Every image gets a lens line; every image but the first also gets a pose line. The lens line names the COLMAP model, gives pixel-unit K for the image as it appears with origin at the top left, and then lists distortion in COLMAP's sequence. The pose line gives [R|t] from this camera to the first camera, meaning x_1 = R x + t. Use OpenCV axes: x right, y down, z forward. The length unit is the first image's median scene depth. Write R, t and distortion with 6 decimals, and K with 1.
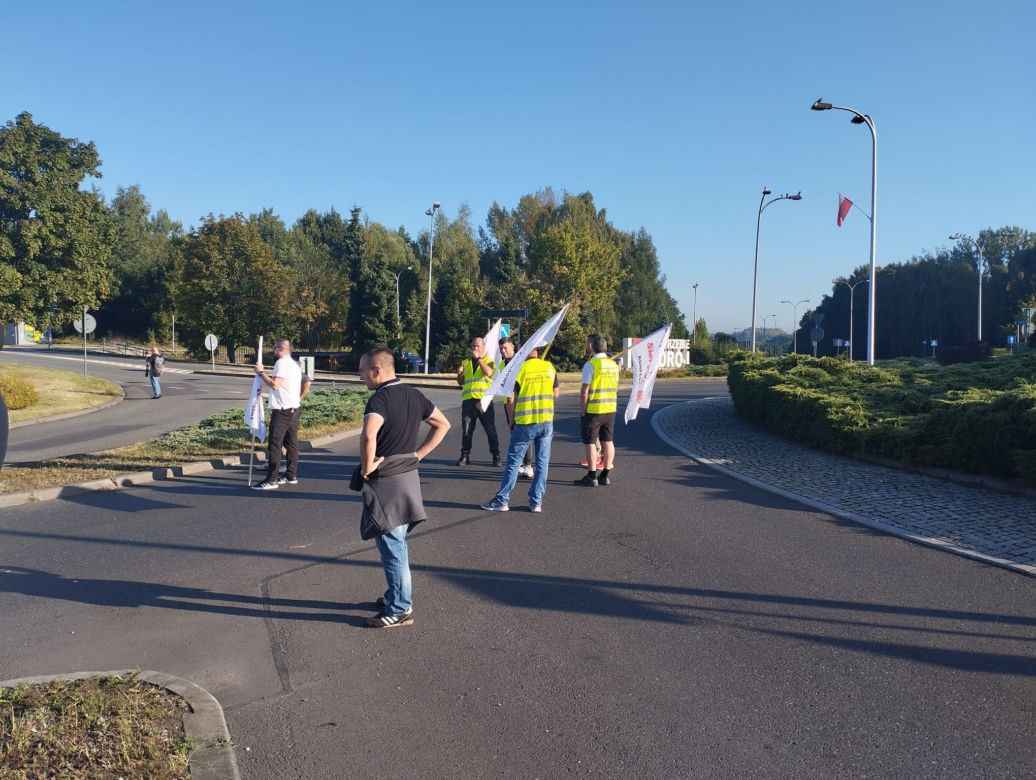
lens RADIAL K [[867.5, 0, 517.2], [0, 867.5, 397.1], [0, 0, 1]] dist [0.042670, -0.034735]
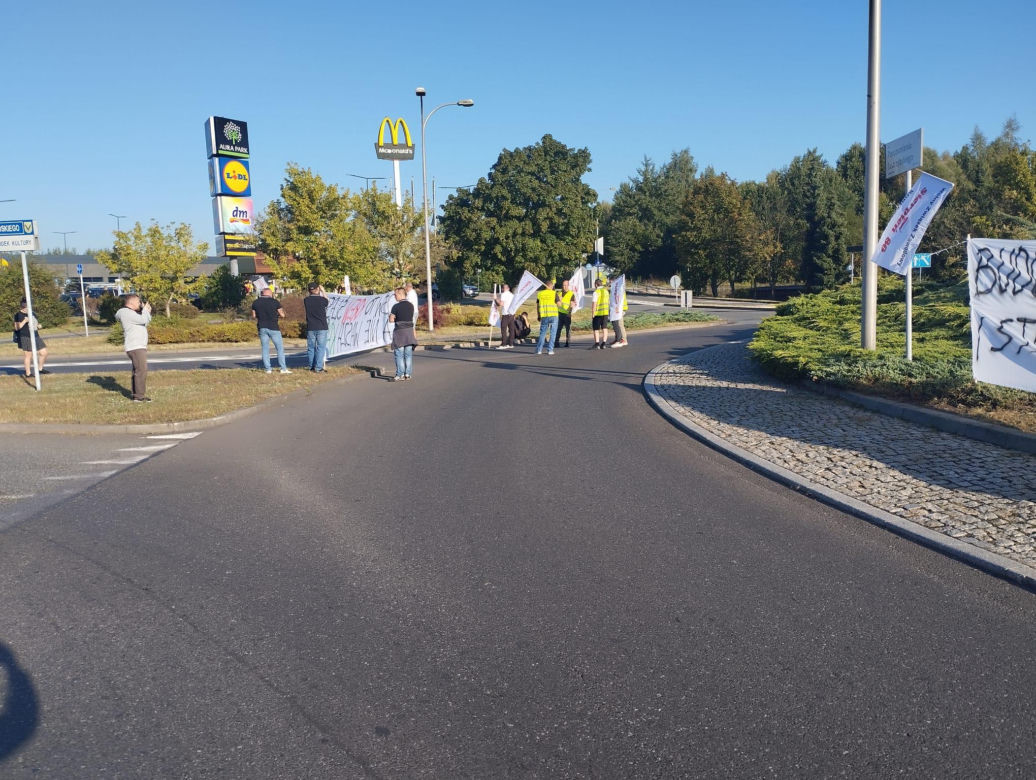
lens RADIAL K [[867.5, 0, 517.4], [0, 867.5, 388.8], [0, 0, 1]] dist [0.042670, -0.034735]
pose [[0.785736, 0.037852, -0.617403, 0.236472], [0.002085, 0.997958, 0.063837, 0.012463], [0.618559, -0.051446, 0.784052, -0.160909]]
